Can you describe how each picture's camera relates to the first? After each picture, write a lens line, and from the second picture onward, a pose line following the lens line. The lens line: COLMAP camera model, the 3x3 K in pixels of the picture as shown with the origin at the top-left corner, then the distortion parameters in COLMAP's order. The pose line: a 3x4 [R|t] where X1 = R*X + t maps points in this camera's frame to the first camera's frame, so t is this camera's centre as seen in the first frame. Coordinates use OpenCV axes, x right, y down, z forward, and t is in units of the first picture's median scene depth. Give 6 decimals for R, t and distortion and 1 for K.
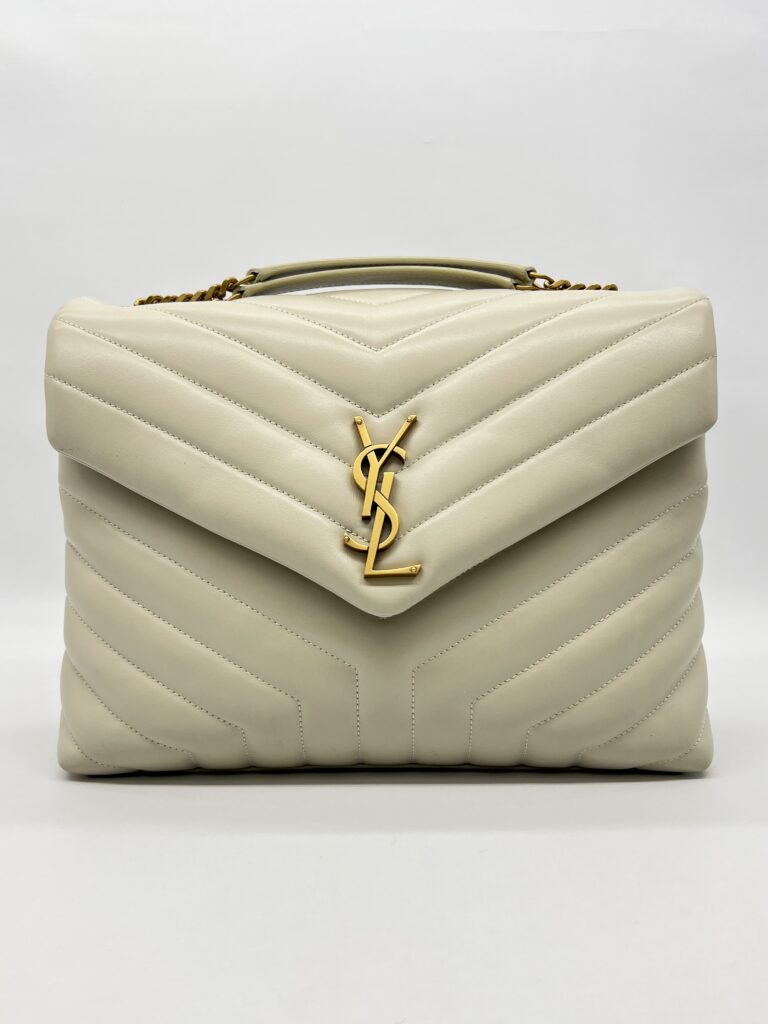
lens RADIAL K [[770.9, 0, 384.0], [0, 770.9, 512.0], [0, 0, 1]] dist [0.104608, 0.001034]
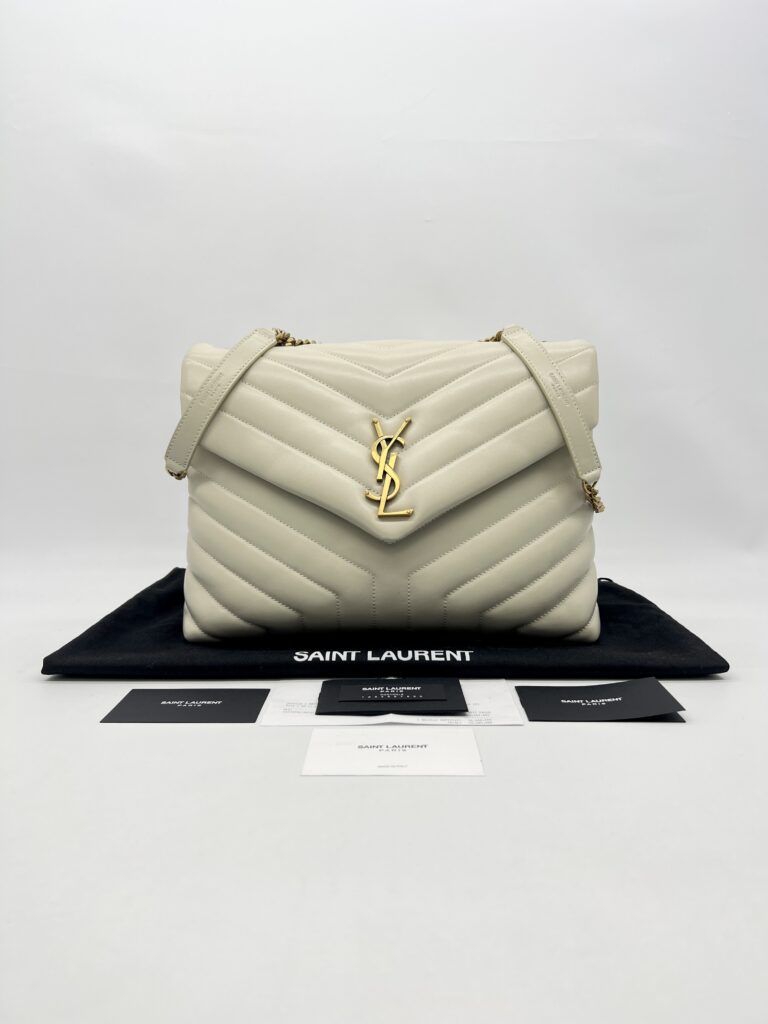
lens RADIAL K [[770.9, 0, 384.0], [0, 770.9, 512.0], [0, 0, 1]] dist [0.104608, 0.001034]
pose [[0.999830, 0.008453, -0.016400, 0.013241], [-0.008791, 0.999748, -0.020674, 0.106047], [0.016221, 0.020815, 0.999652, -0.614635]]
